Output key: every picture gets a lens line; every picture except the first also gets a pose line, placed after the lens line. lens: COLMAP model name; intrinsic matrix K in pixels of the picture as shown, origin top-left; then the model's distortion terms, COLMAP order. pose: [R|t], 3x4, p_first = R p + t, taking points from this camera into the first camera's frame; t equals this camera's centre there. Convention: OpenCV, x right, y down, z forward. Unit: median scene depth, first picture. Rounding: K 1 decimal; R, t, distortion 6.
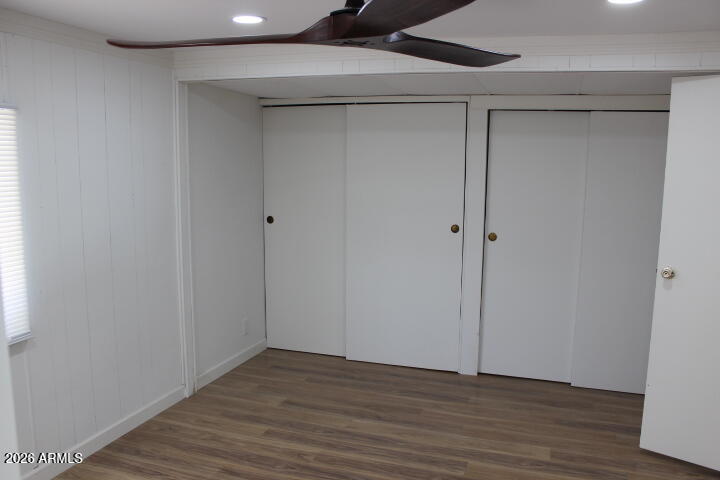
lens RADIAL K [[617.0, 0, 360.0], [0, 617.0, 240.0], [0, 0, 1]] dist [-0.136472, 0.123781]
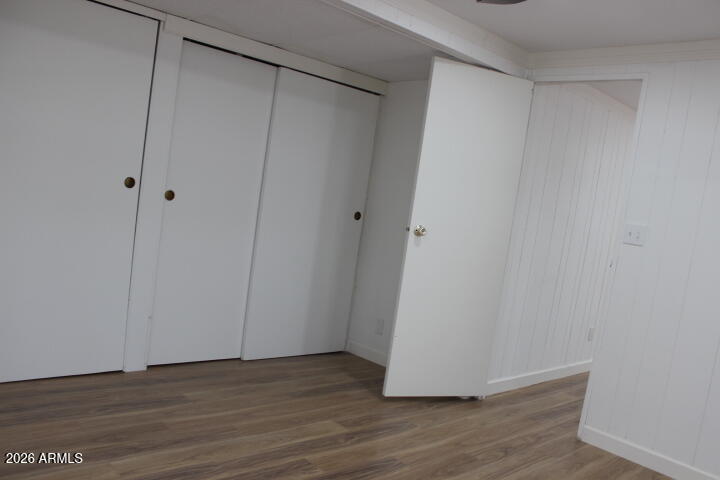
lens RADIAL K [[617.0, 0, 360.0], [0, 617.0, 240.0], [0, 0, 1]] dist [-0.136472, 0.123781]
pose [[0.463037, -0.014954, 0.886213, -0.420139], [-0.010893, 0.999686, 0.022560, 0.036698], [-0.886272, -0.020099, 0.462729, 0.442489]]
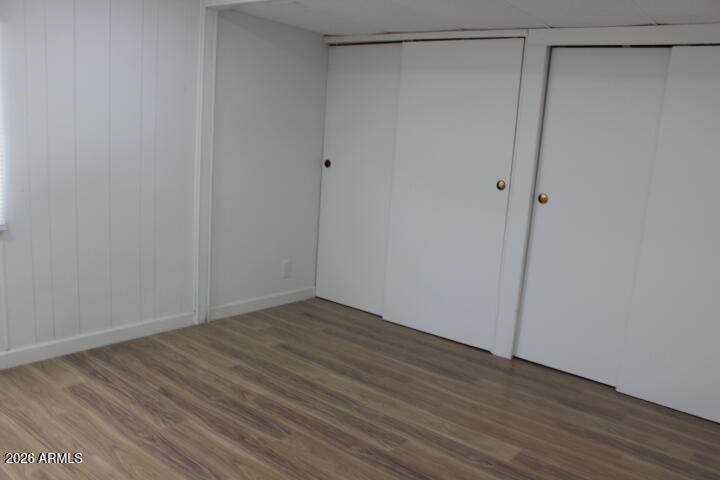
lens RADIAL K [[617.0, 0, 360.0], [0, 617.0, 240.0], [0, 0, 1]] dist [-0.136472, 0.123781]
pose [[0.933476, 0.116576, -0.339164, 0.298860], [-0.107109, 0.993156, 0.046568, 0.043351], [0.342272, -0.007143, 0.939574, 0.138767]]
